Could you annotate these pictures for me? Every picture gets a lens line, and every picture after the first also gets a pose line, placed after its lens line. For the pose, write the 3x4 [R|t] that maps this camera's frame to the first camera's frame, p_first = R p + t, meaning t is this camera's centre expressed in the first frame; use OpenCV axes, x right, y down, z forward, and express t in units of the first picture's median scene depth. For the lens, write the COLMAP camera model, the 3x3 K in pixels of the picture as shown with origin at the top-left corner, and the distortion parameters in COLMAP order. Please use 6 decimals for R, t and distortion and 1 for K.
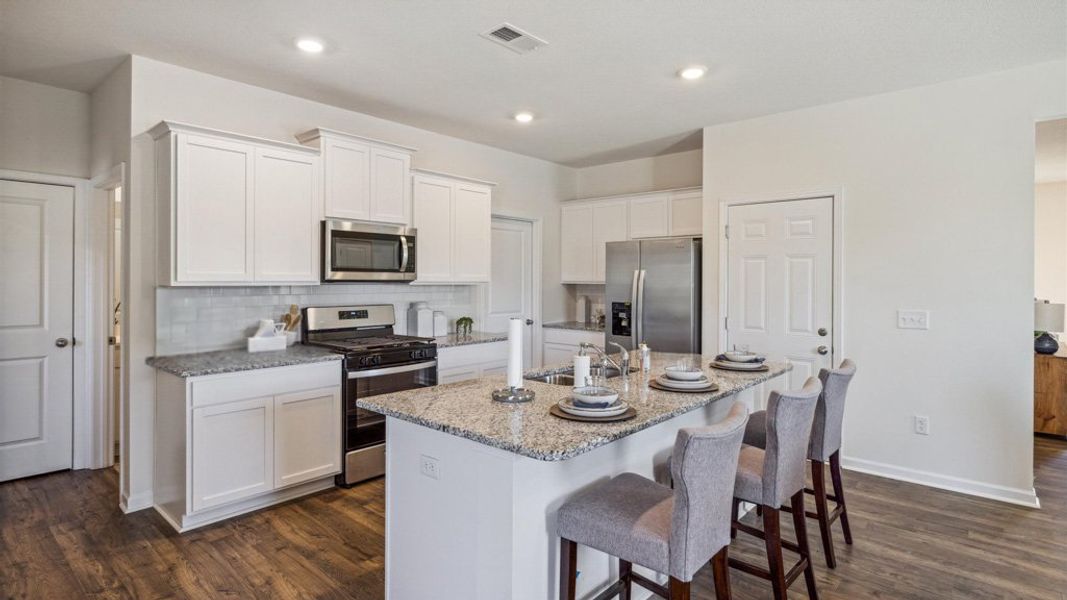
lens RADIAL K [[545.7, 0, 531.5], [0, 545.7, 282.2], [0, 0, 1]] dist [0.000393, 0.000052]
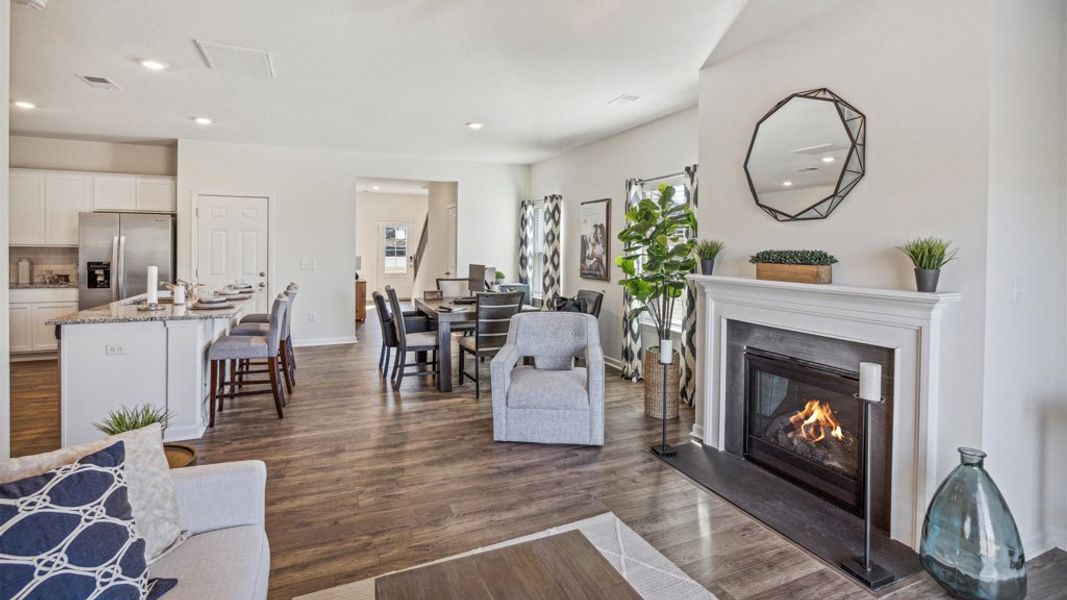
lens RADIAL K [[498.6, 0, 530.3], [0, 498.6, 251.0], [0, 0, 1]] dist [-0.003610, -0.000155]
pose [[0.427816, -0.008657, 0.903824, -0.521758], [-0.002656, 0.999938, 0.010835, -0.002800], [-0.903862, -0.007036, 0.427767, -0.445707]]
